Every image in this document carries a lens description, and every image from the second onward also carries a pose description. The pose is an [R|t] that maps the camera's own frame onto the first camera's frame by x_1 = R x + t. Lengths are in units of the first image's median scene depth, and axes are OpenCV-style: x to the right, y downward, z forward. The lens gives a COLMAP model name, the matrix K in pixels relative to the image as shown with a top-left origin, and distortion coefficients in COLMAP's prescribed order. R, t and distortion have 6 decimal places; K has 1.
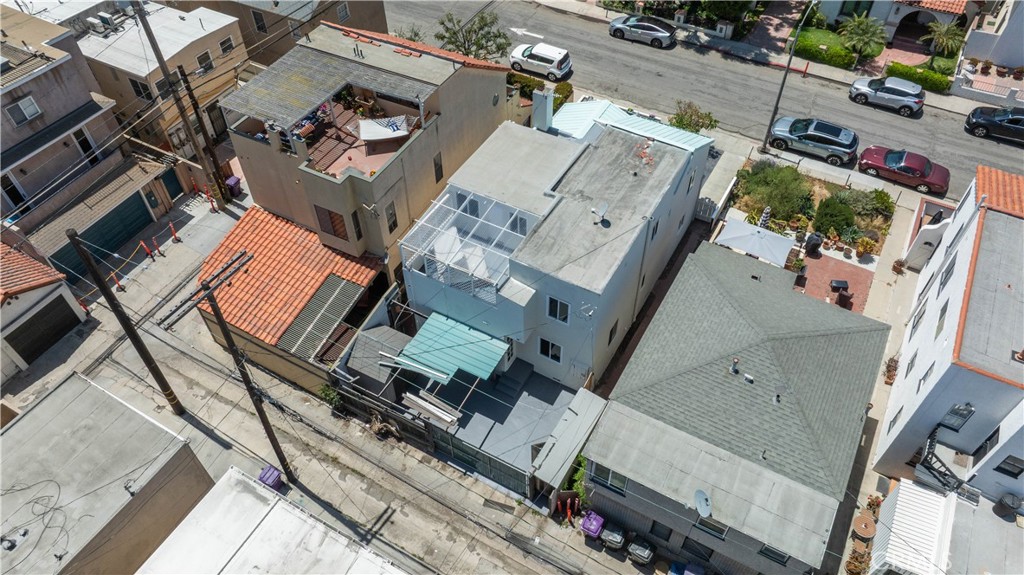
lens RADIAL K [[721.6, 0, 515.2], [0, 721.6, 291.8], [0, 0, 1]] dist [-0.025071, 0.021519]
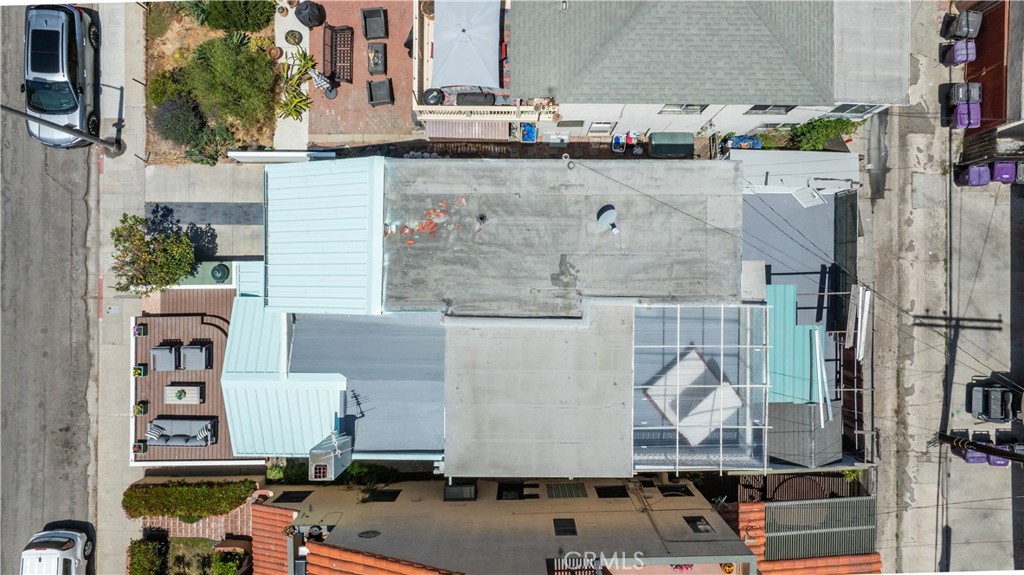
lens RADIAL K [[721.6, 0, 514.1], [0, 721.6, 291.5], [0, 0, 1]] dist [-0.025071, 0.021519]
pose [[-0.484985, -0.874365, 0.016616, 0.094910], [0.662809, -0.355113, 0.659227, -0.632221], [-0.570504, 0.330728, 0.751761, 0.587154]]
